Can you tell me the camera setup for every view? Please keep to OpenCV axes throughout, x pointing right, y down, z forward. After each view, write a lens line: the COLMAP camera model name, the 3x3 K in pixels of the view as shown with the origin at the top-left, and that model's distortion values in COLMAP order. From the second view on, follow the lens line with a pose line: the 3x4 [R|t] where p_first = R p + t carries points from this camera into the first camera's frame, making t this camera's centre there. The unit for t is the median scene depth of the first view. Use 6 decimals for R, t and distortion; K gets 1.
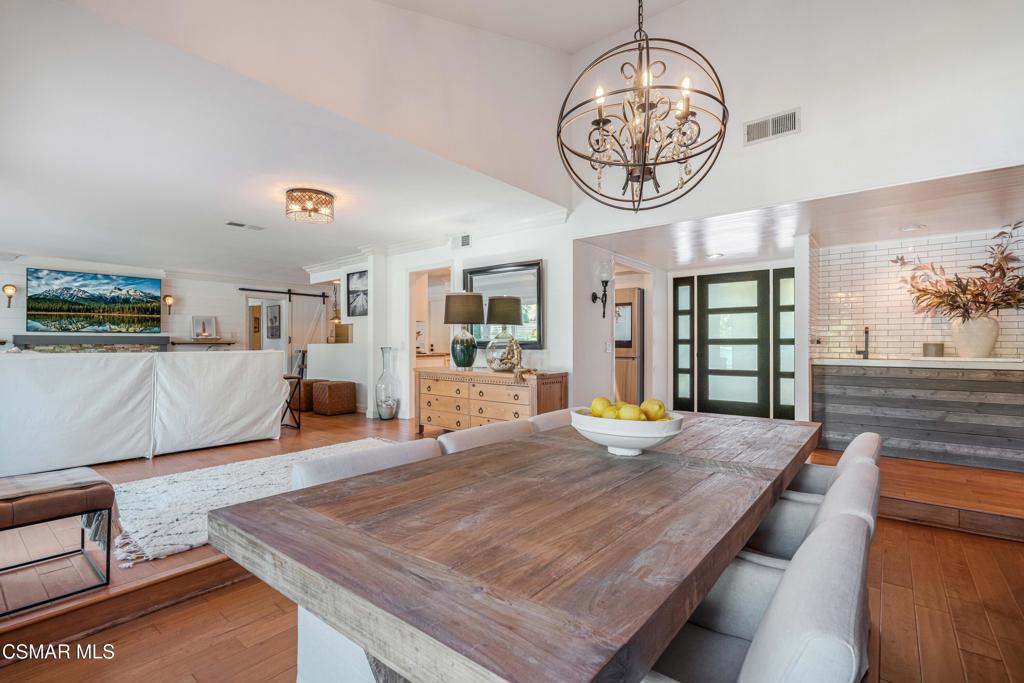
lens RADIAL K [[470.6, 0, 512.1], [0, 470.6, 340.5], [0, 0, 1]] dist [-0.001441, 0.000254]
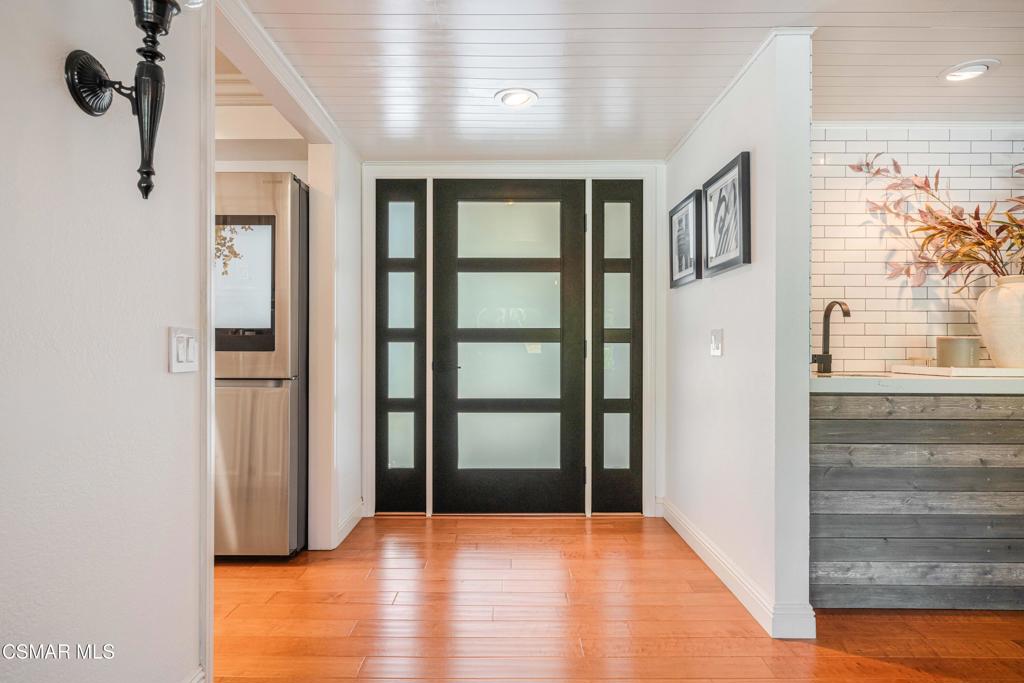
lens RADIAL K [[558.7, 0, 506.4], [0, 558.7, 348.7], [0, 0, 1]] dist [-0.004220, 0.005761]
pose [[0.778562, -0.002241, 0.627564, 0.139129], [-0.006617, 0.999909, 0.011780, 0.009288], [-0.627533, -0.013324, 0.778476, 0.608839]]
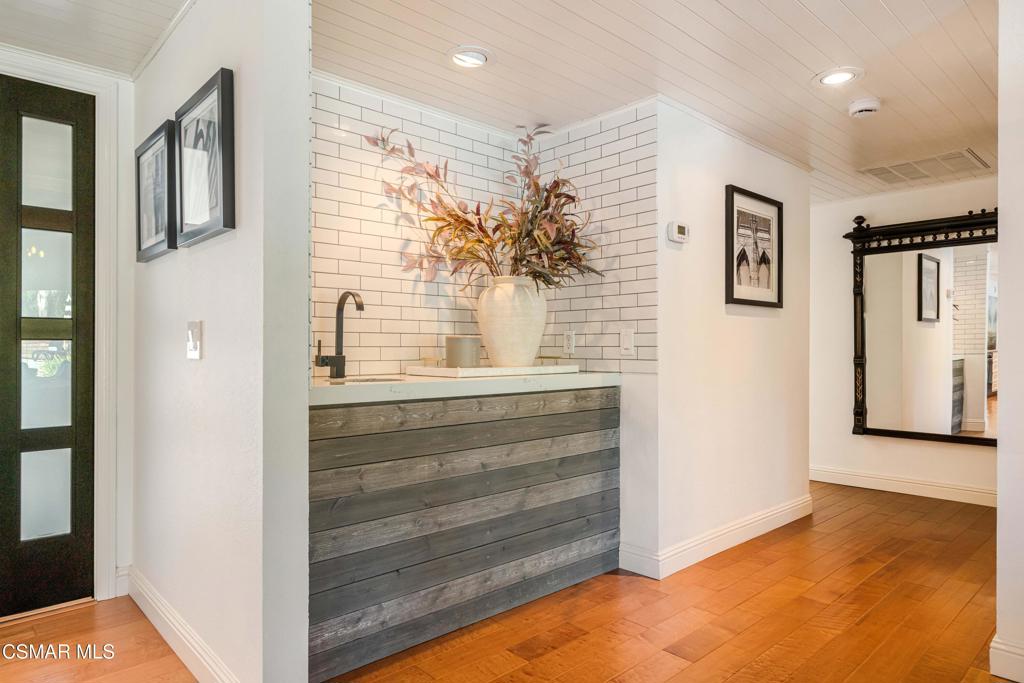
lens RADIAL K [[624.2, 0, 512.5], [0, 624.2, 344.9], [0, 0, 1]] dist [-0.006034, -0.000309]
pose [[0.135728, 0.001829, 0.990744, 0.220795], [-0.009949, 0.999950, -0.000483, 0.009435], [-0.990696, -0.009792, 0.135740, 0.625524]]
